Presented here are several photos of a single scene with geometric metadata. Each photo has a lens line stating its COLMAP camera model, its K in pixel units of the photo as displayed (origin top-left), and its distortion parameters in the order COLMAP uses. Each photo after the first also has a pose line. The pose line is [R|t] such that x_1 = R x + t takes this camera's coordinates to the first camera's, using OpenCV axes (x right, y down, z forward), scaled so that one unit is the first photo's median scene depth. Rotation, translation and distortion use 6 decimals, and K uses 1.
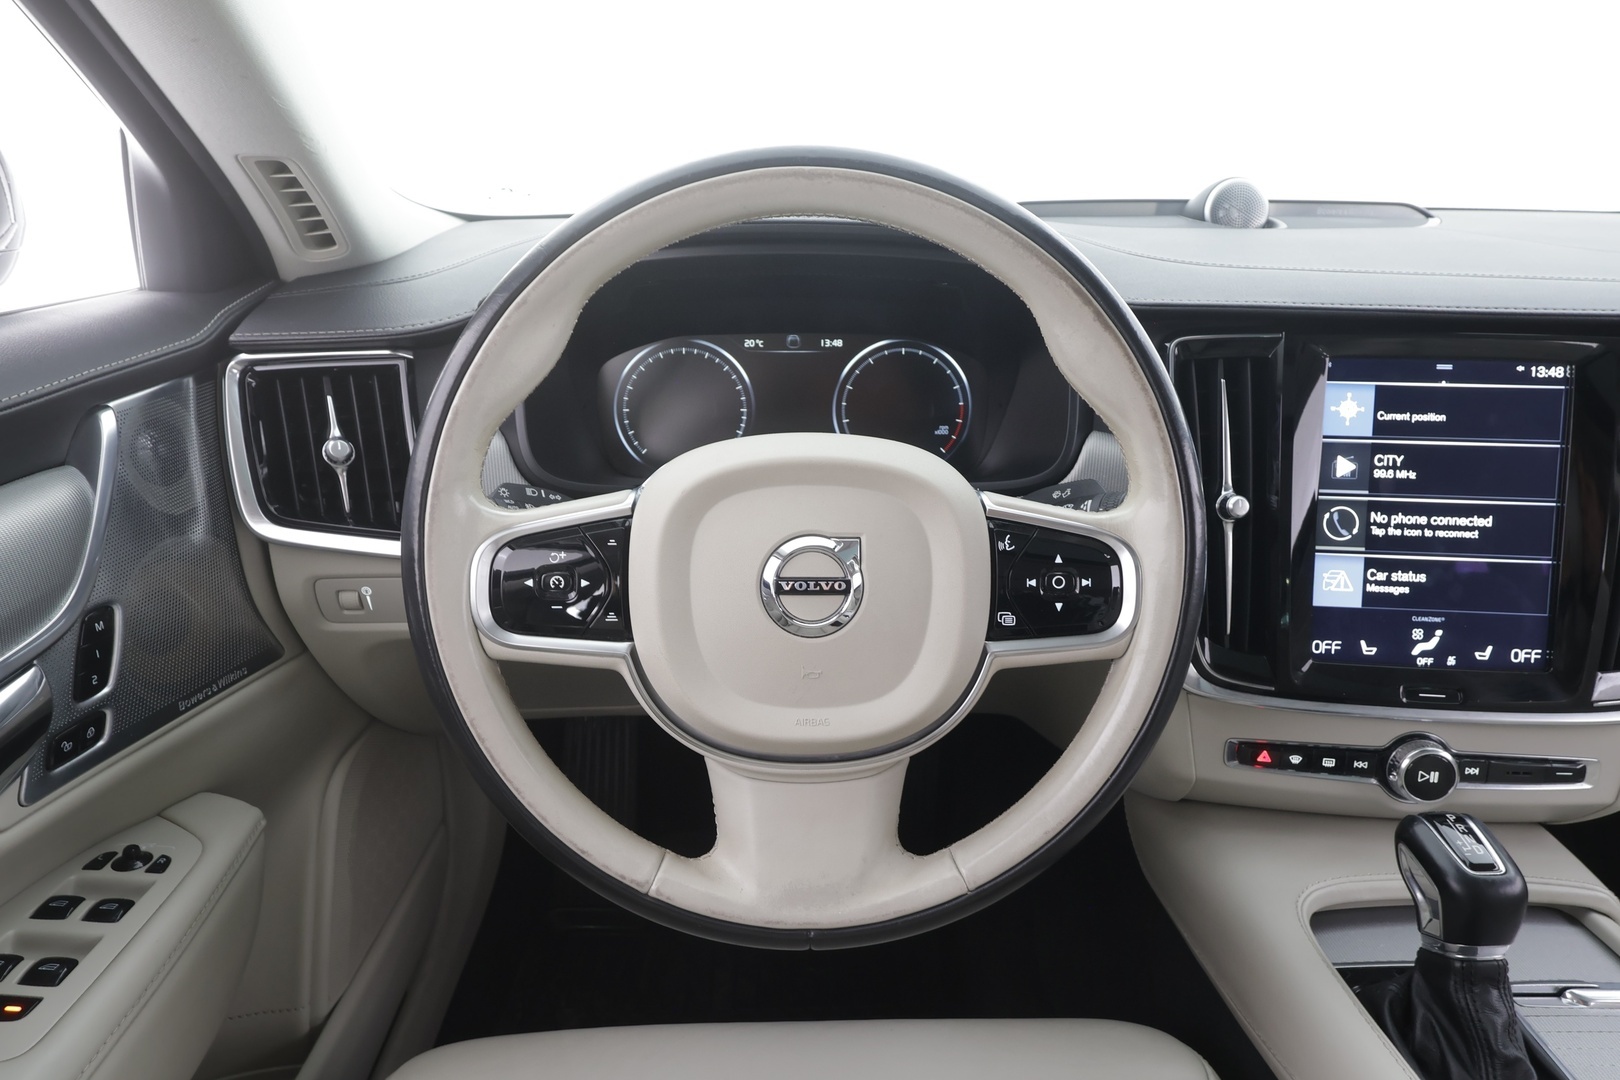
lens RADIAL K [[961.1, 0, 818.8], [0, 961.1, 547.9], [0, 0, 1]] dist [0.010147, -0.004800]
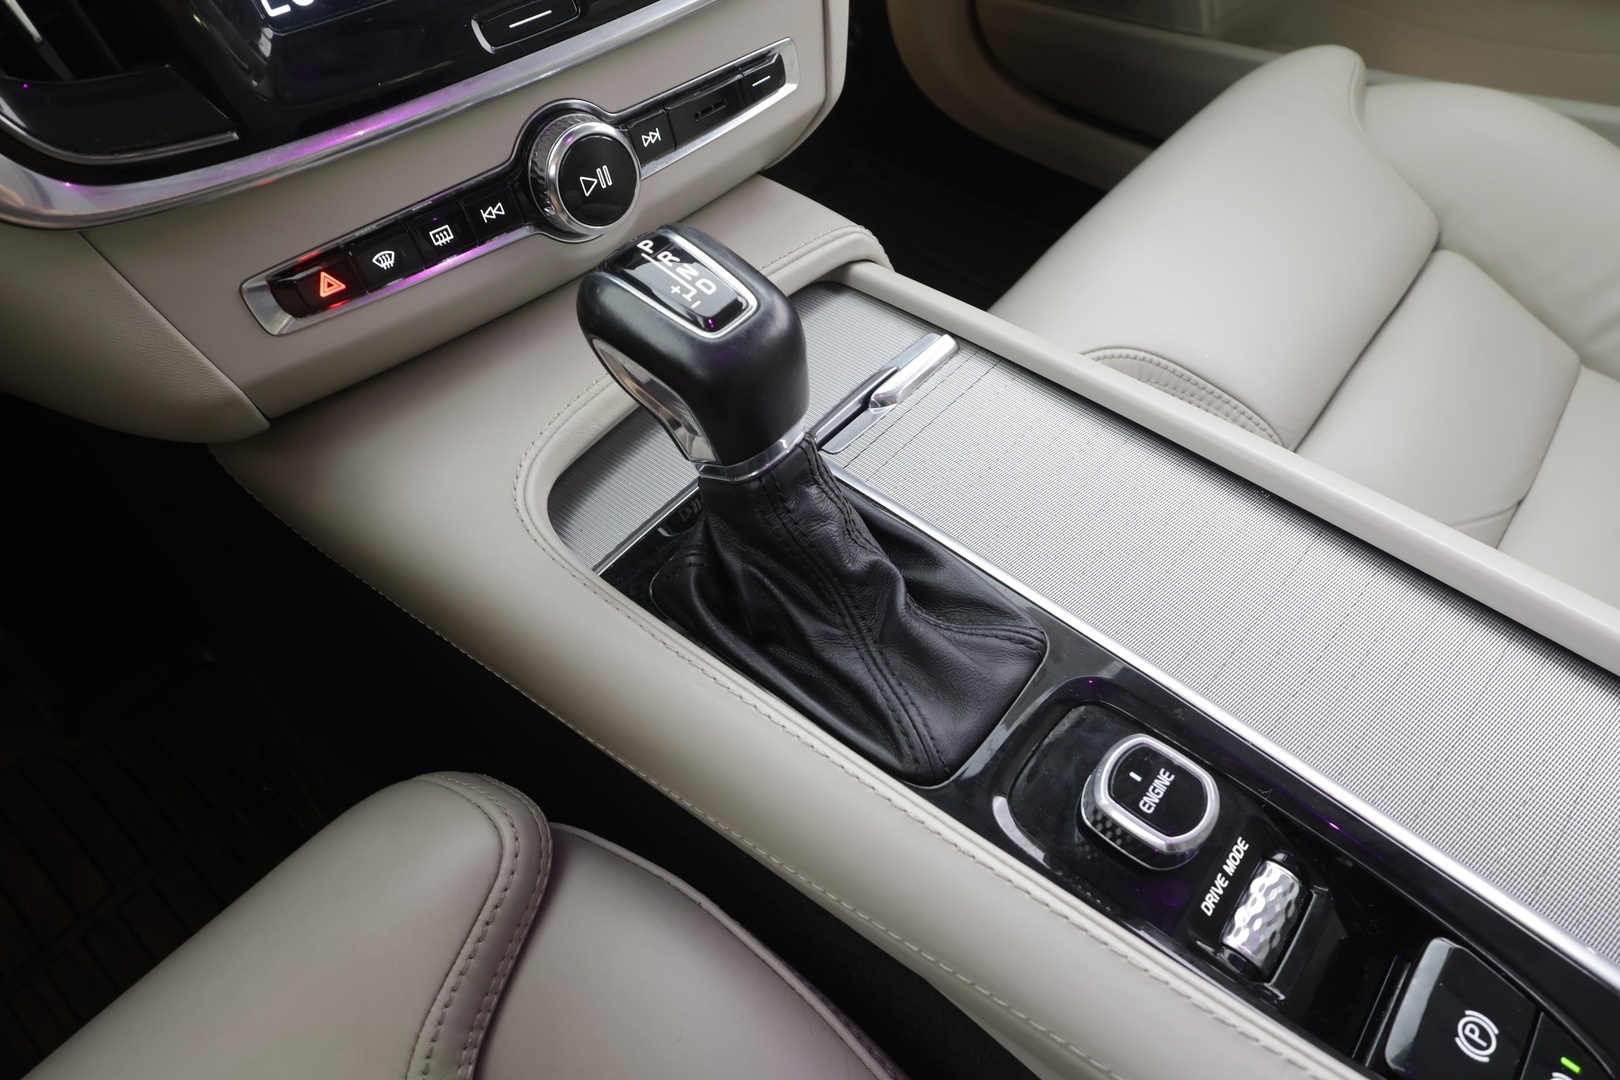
lens RADIAL K [[902.1, 0, 811.4], [0, 902.1, 545.1], [0, 0, 1]] dist [0.003678, -0.001093]
pose [[0.668691, -0.609093, 0.426449, 0.370889], [0.306022, 0.748160, 0.588733, 0.128144], [-0.677645, -0.263178, 0.686683, 0.511273]]
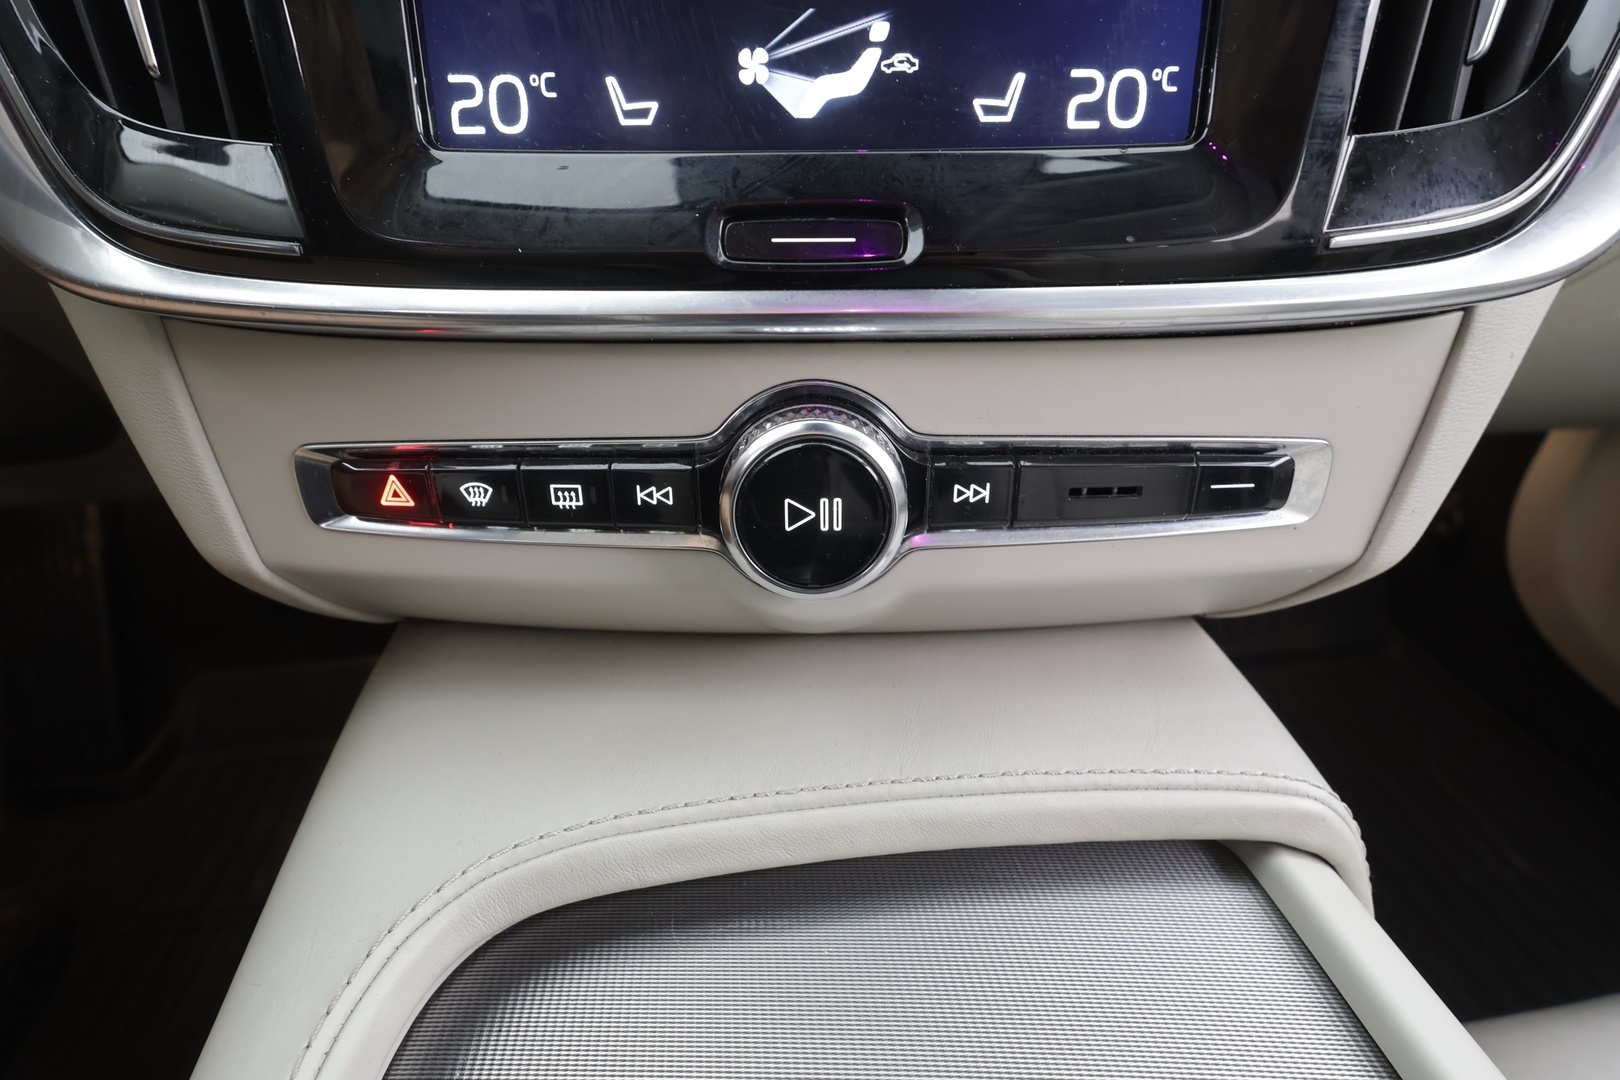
lens RADIAL K [[745.1, 0, 815.7], [0, 745.1, 550.0], [0, 0, 1]] dist [-0.001699, 0.002447]
pose [[0.995730, -0.061116, 0.069180, 0.625591], [0.047318, 0.981417, 0.185959, 0.207131], [-0.079260, -0.181892, 0.980119, 0.773834]]
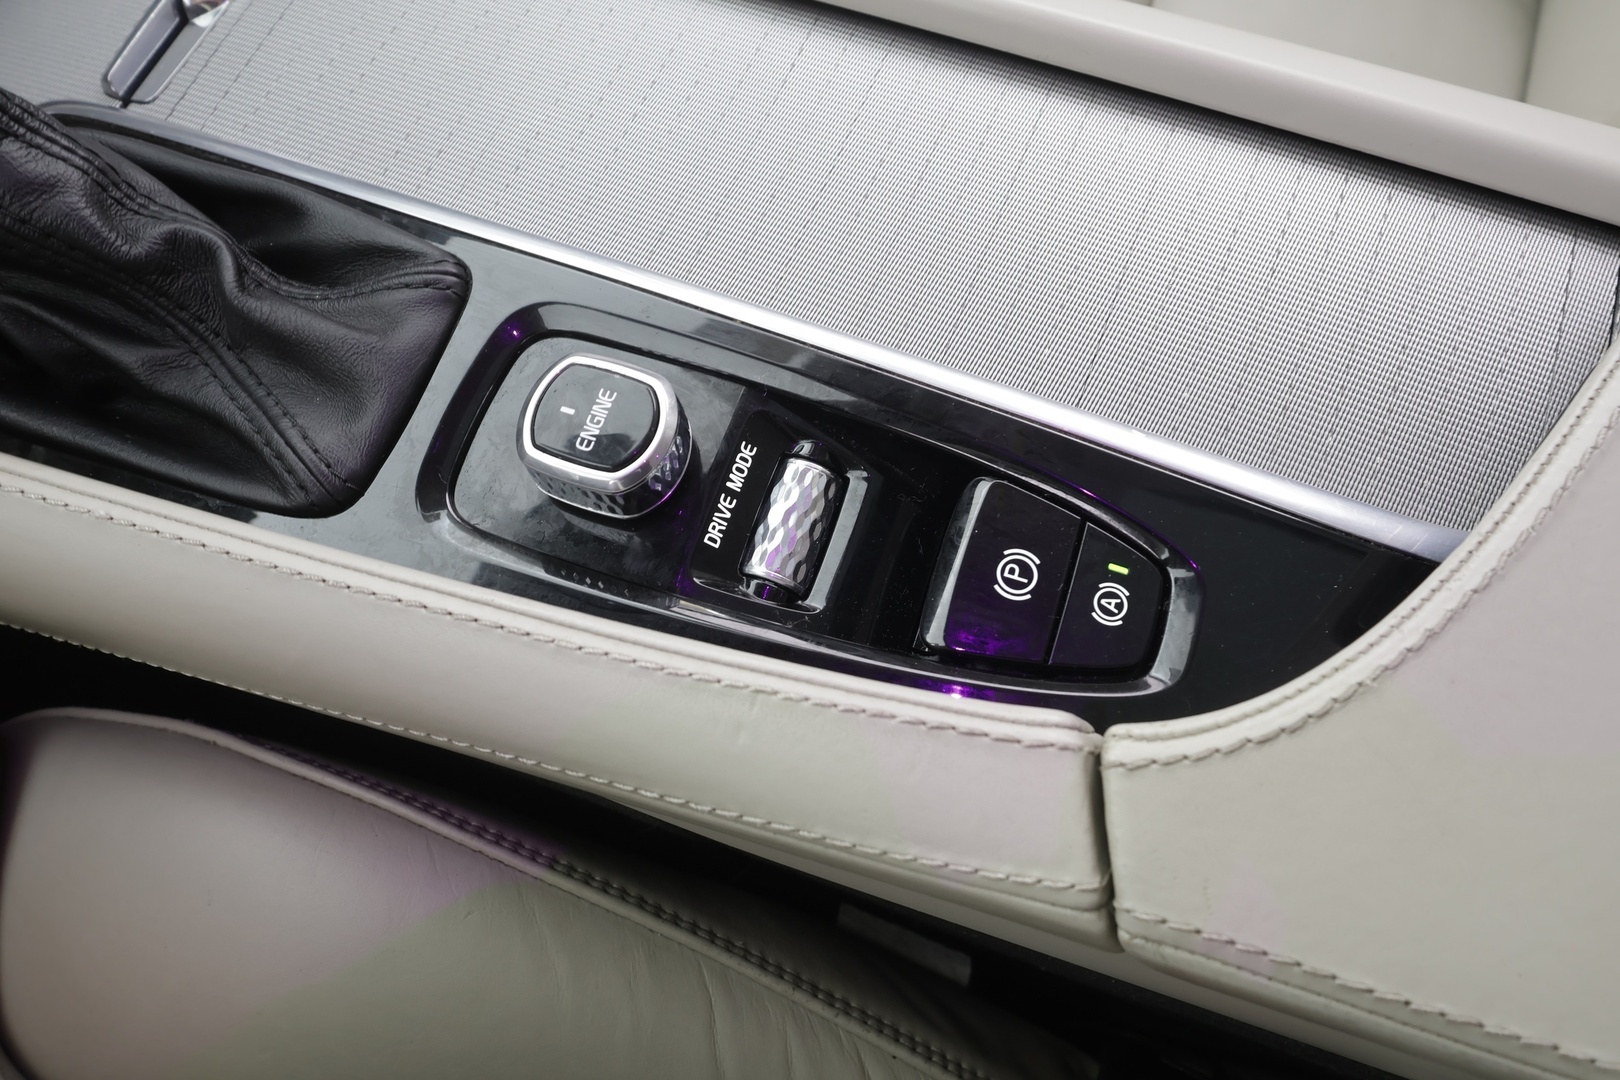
lens RADIAL K [[961.1, 0, 812.0], [0, 961.1, 552.6], [0, 0, 1]] dist [0.010147, -0.004800]
pose [[0.363871, -0.886817, 0.284876, 0.477921], [0.384039, 0.421472, 0.821508, 0.282815], [-0.848594, -0.189519, 0.493933, 0.425715]]
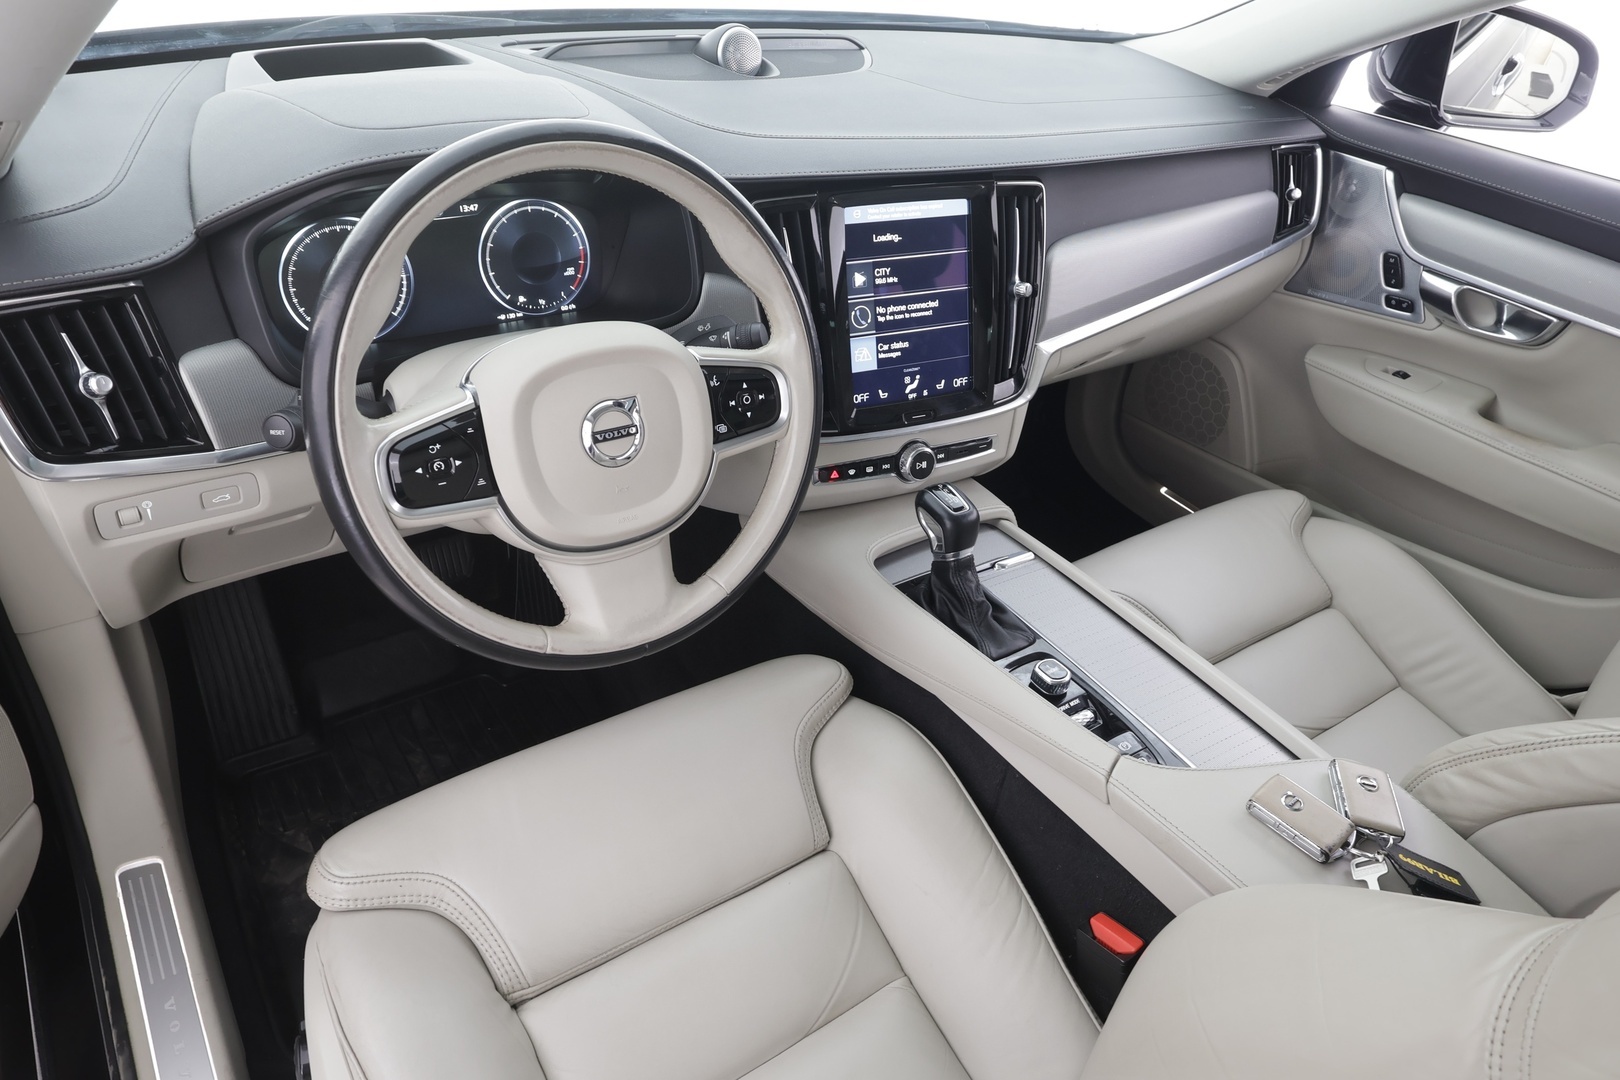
lens RADIAL K [[1052.1, 0, 806.2], [0, 1052.1, 542.2], [0, 0, 1]] dist [0.009714, -0.001059]
pose [[0.842476, -0.246925, 0.478813, -0.441319], [0.120754, 0.952713, 0.278849, -0.167716], [-0.525026, -0.177106, 0.832455, -0.432740]]
